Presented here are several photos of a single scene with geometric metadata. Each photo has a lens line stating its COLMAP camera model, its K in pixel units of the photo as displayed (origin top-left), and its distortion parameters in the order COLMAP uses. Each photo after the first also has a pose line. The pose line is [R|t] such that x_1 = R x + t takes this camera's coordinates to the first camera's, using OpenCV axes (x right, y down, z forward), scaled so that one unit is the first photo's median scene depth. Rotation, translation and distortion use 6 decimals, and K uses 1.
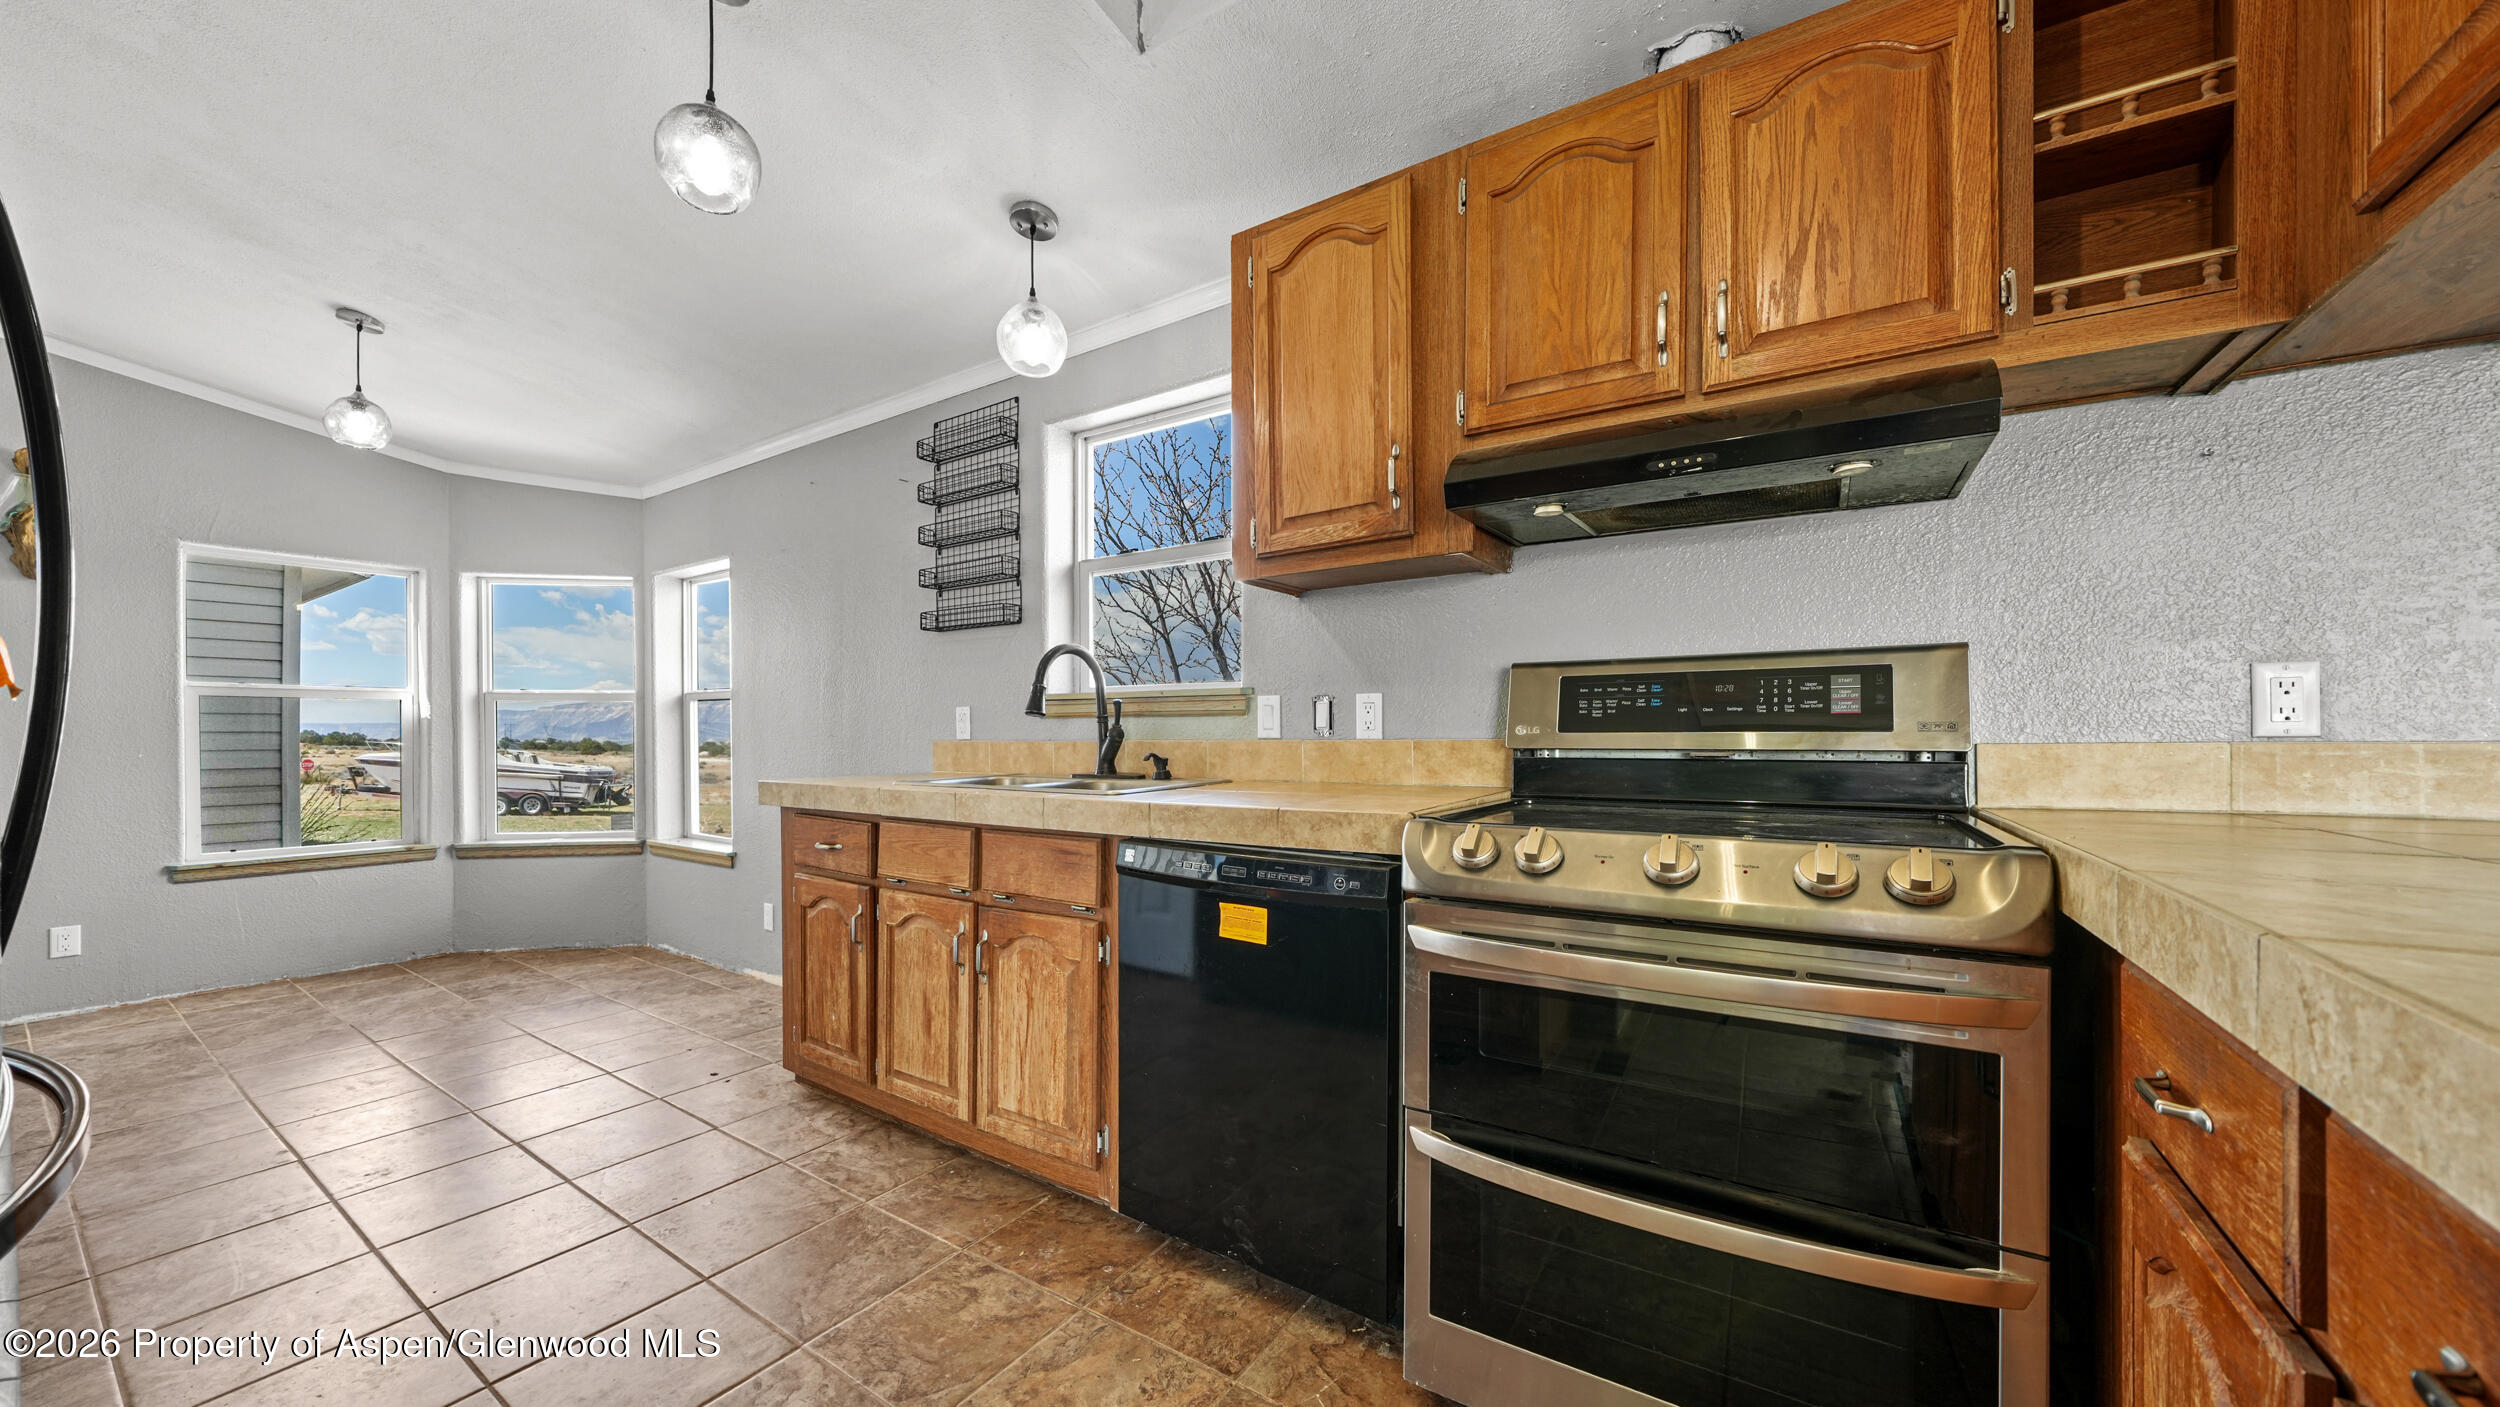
lens RADIAL K [[883.9, 0, 1233.6], [0, 883.9, 741.6], [0, 0, 1]] dist [-0.001910, -0.000189]
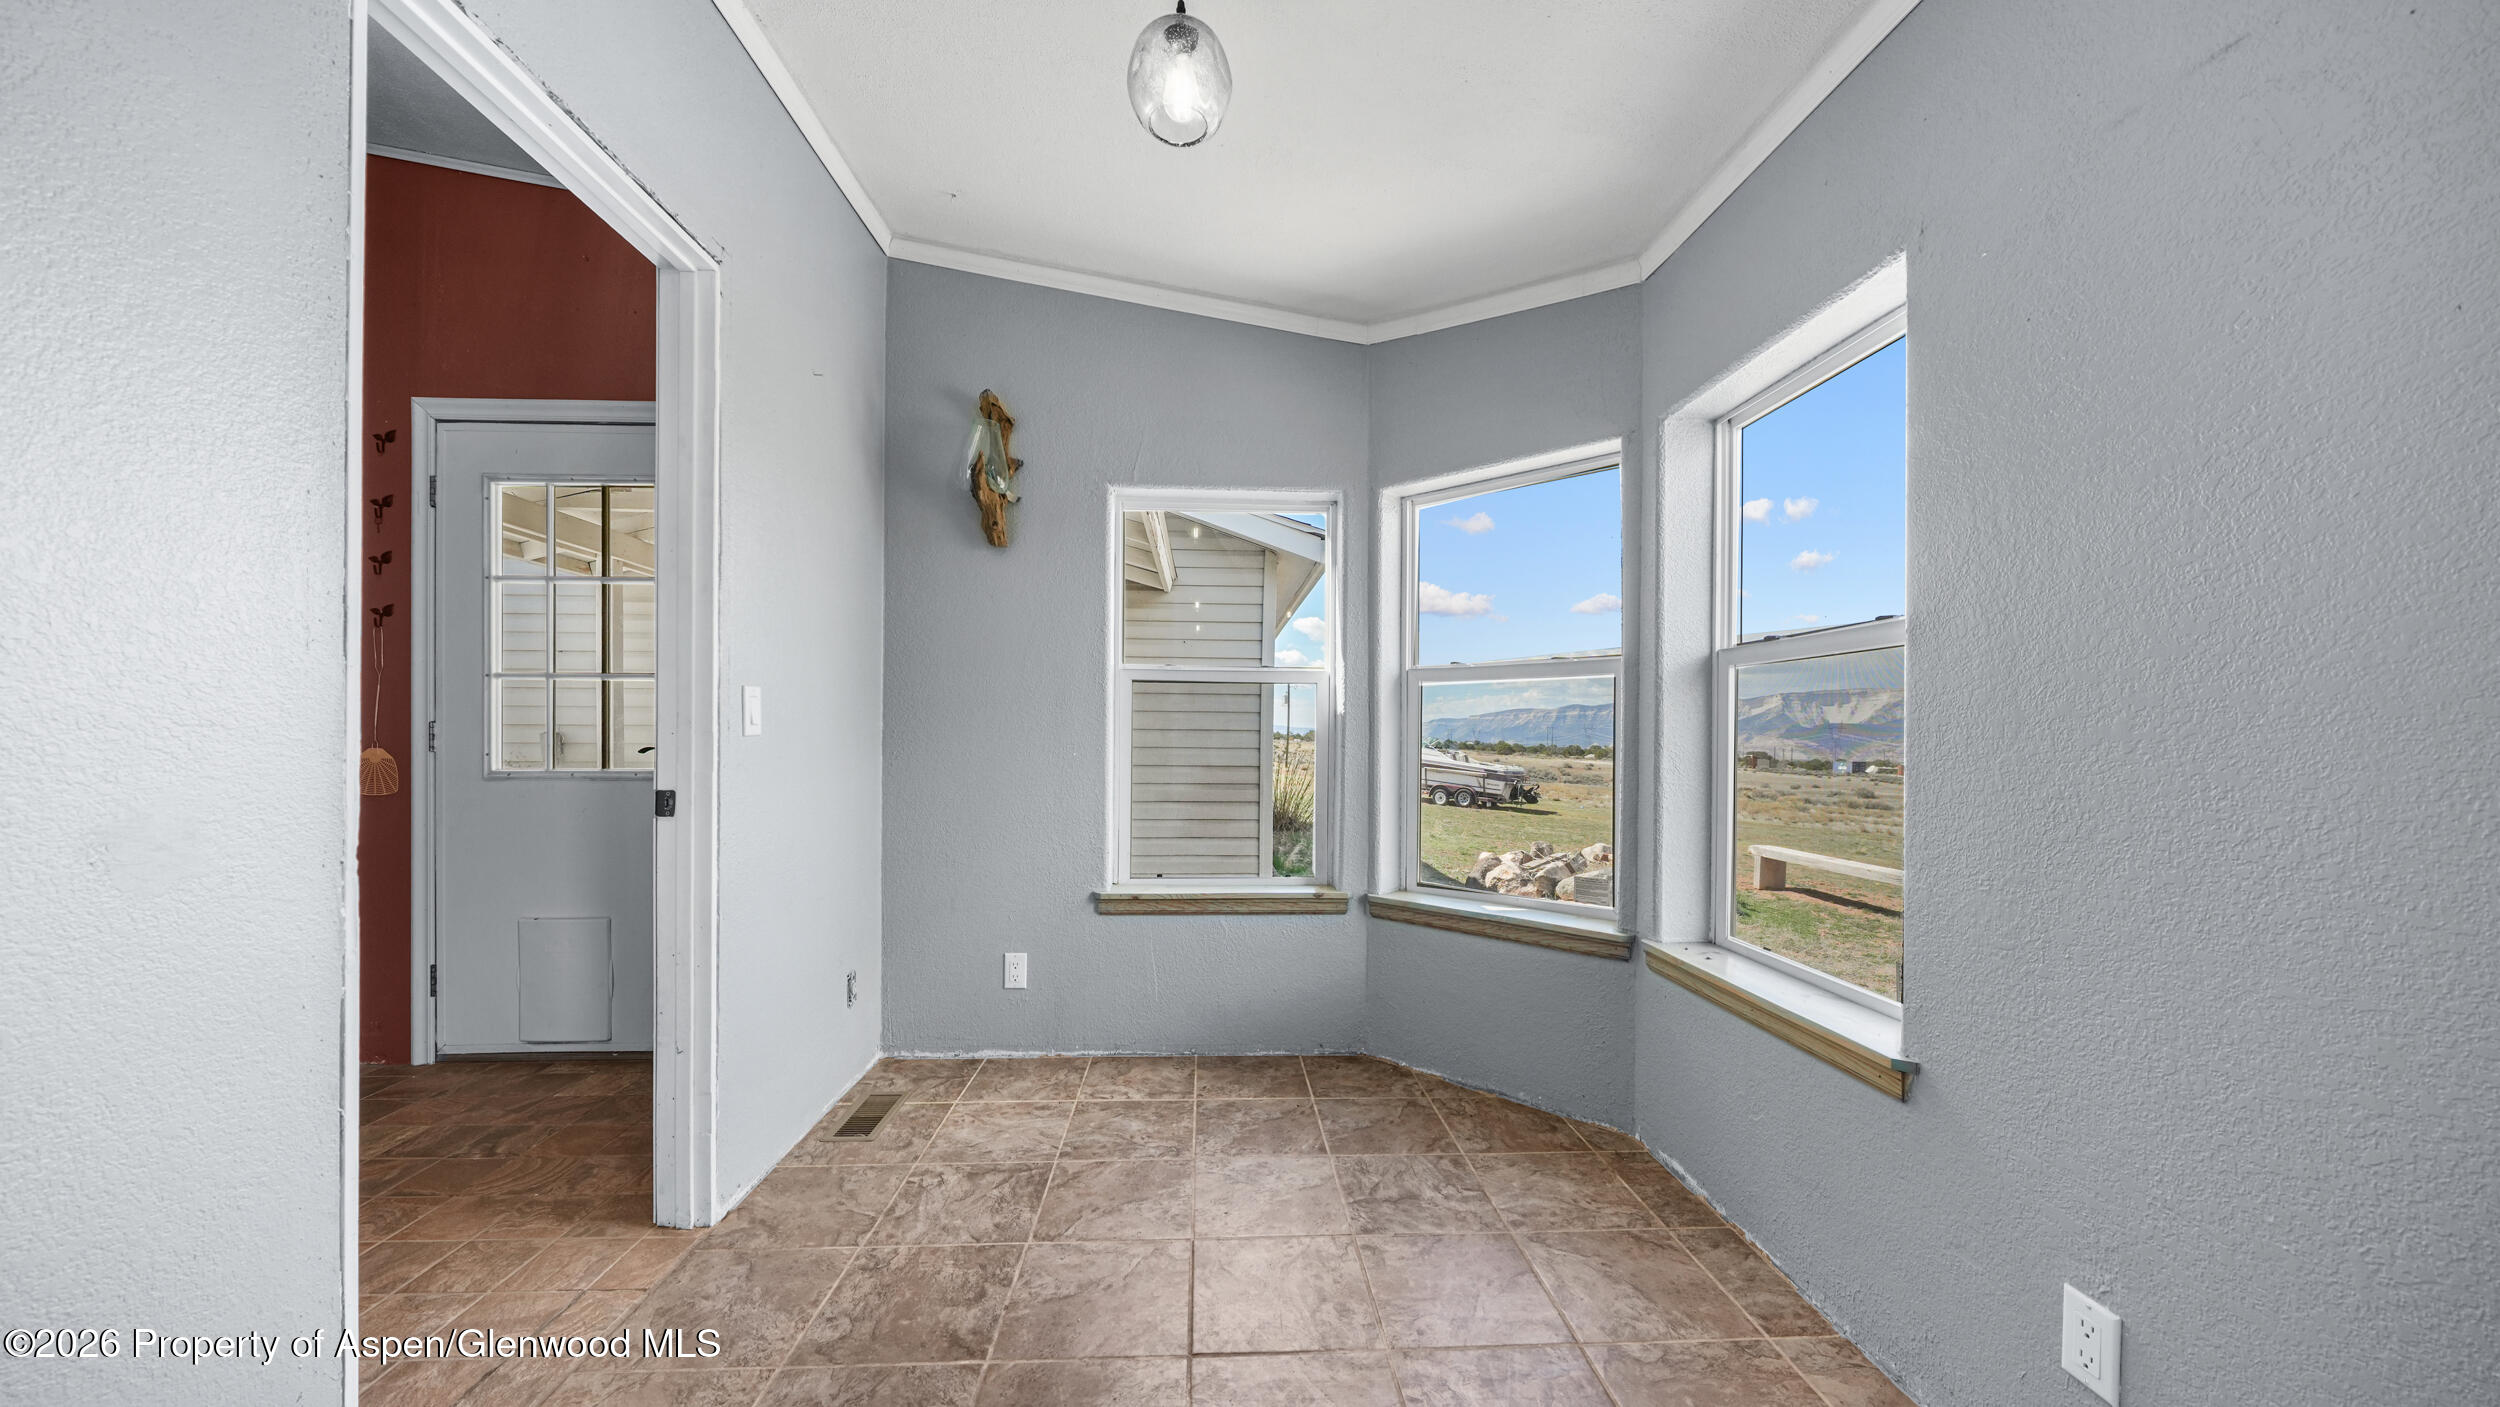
lens RADIAL K [[883.9, 0, 1233.6], [0, 883.9, 741.6], [0, 0, 1]] dist [-0.001910, -0.000189]
pose [[0.599937, 0.011545, -0.799964, -0.625546], [-0.015966, 0.999870, 0.002457, -0.002009], [0.799888, 0.011298, 0.600044, 0.789297]]
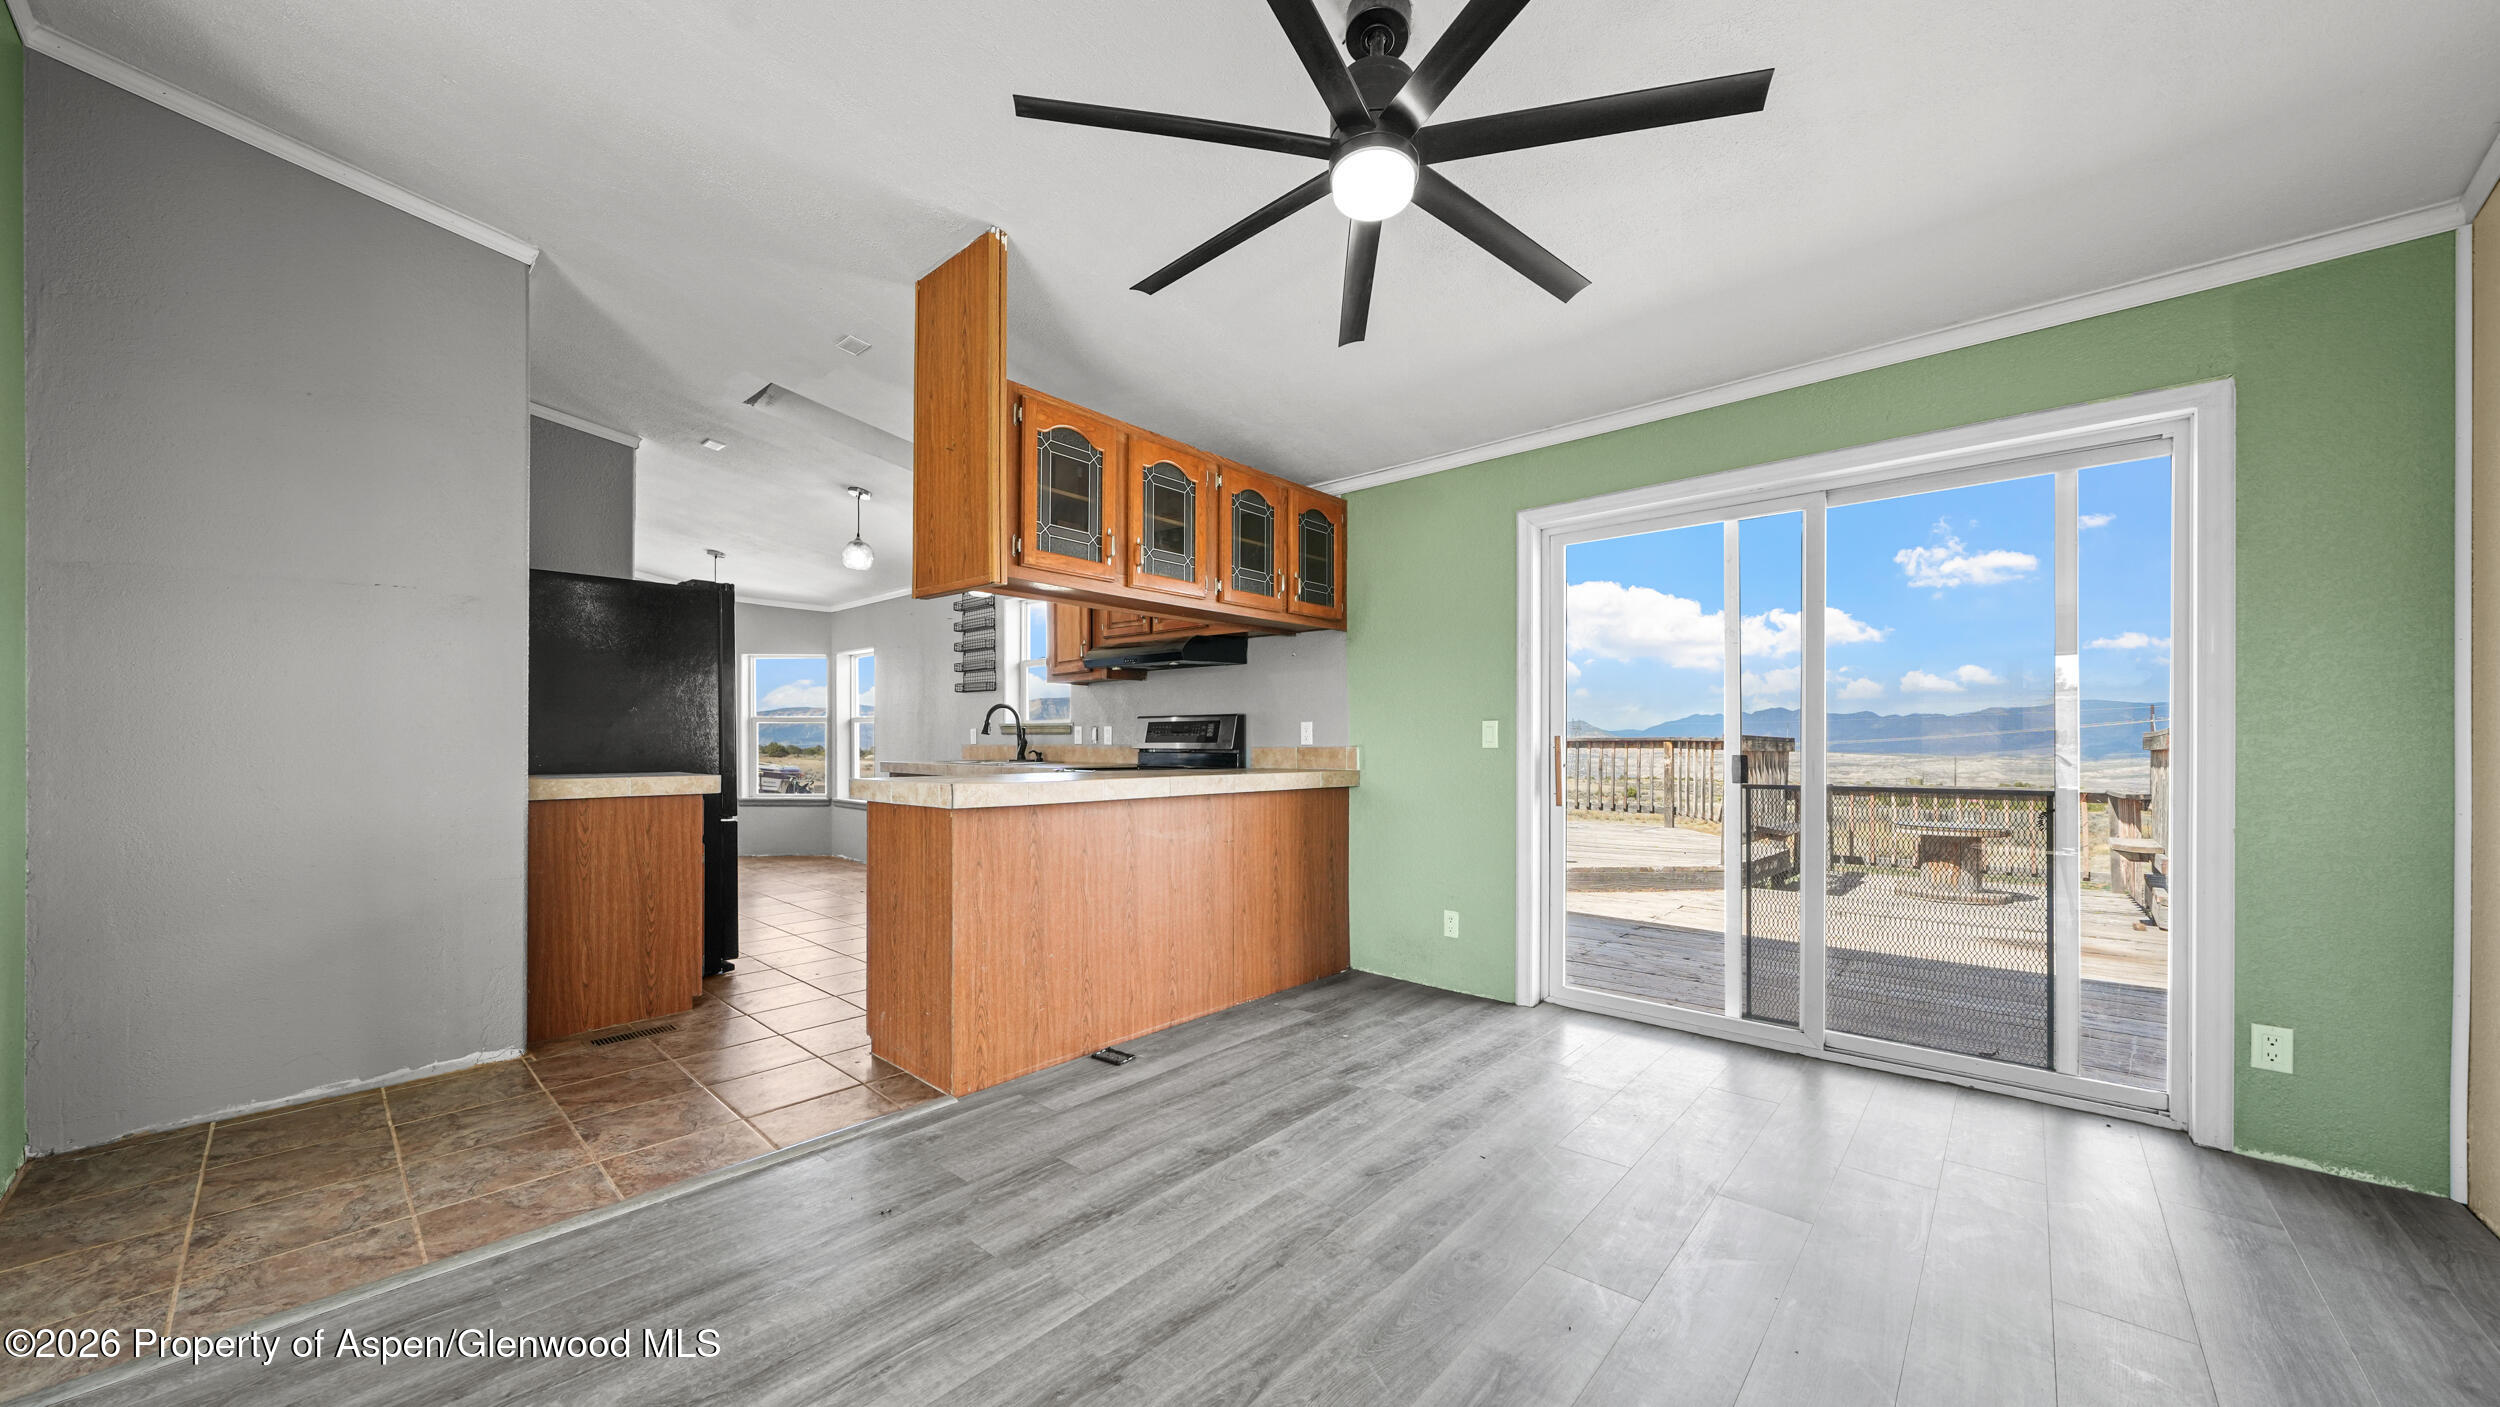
lens RADIAL K [[883.9, 0, 1233.6], [0, 883.9, 741.6], [0, 0, 1]] dist [-0.001910, -0.000189]
pose [[0.988288, 0.005965, -0.152480, 0.728364], [-0.007196, 0.999946, -0.007521, 0.003499], [0.152427, 0.008530, 0.988278, -1.142141]]
